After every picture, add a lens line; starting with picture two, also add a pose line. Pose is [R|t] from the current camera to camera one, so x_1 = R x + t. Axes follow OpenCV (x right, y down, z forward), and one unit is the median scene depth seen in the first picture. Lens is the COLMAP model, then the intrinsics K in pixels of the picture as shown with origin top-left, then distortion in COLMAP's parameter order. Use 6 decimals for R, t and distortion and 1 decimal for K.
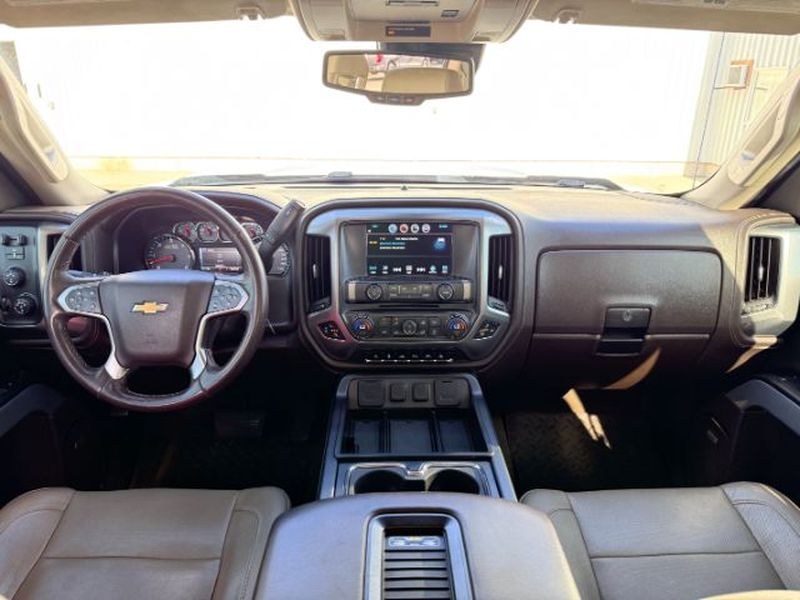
lens RADIAL K [[620.9, 0, 403.6], [0, 620.9, 328.0], [0, 0, 1]] dist [0.011195, 0.005418]
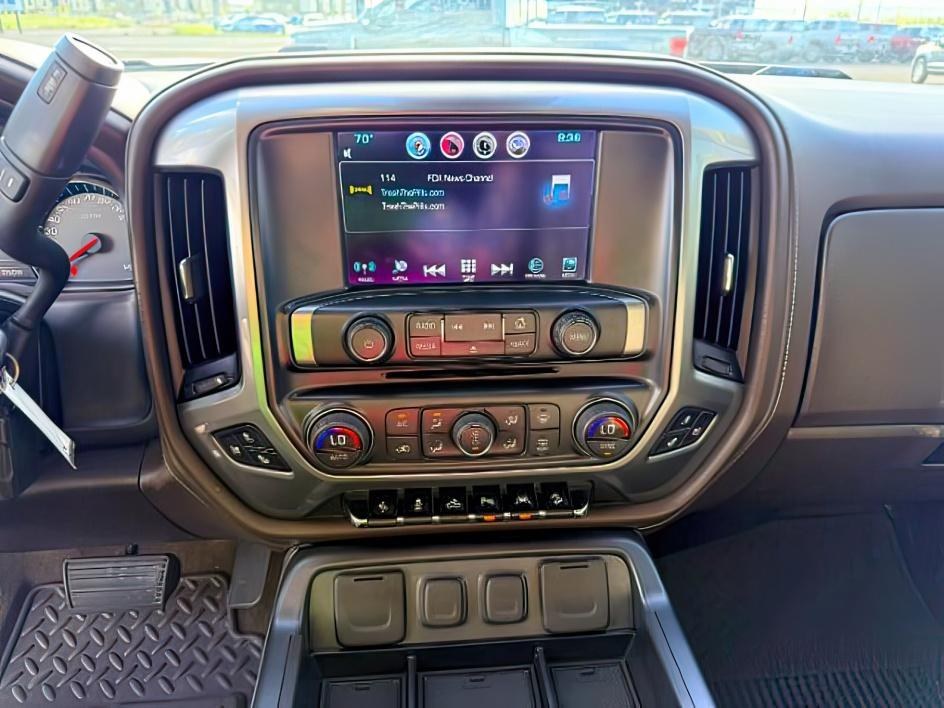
lens RADIAL K [[686.9, 0, 471.3], [0, 686.9, 388.4], [0, 0, 1]] dist [0.002426, -0.004915]
pose [[0.998881, -0.024852, 0.040237, -0.007060], [0.020741, 0.994818, 0.099538, -0.066597], [-0.042502, -0.098592, 0.994220, 0.615626]]
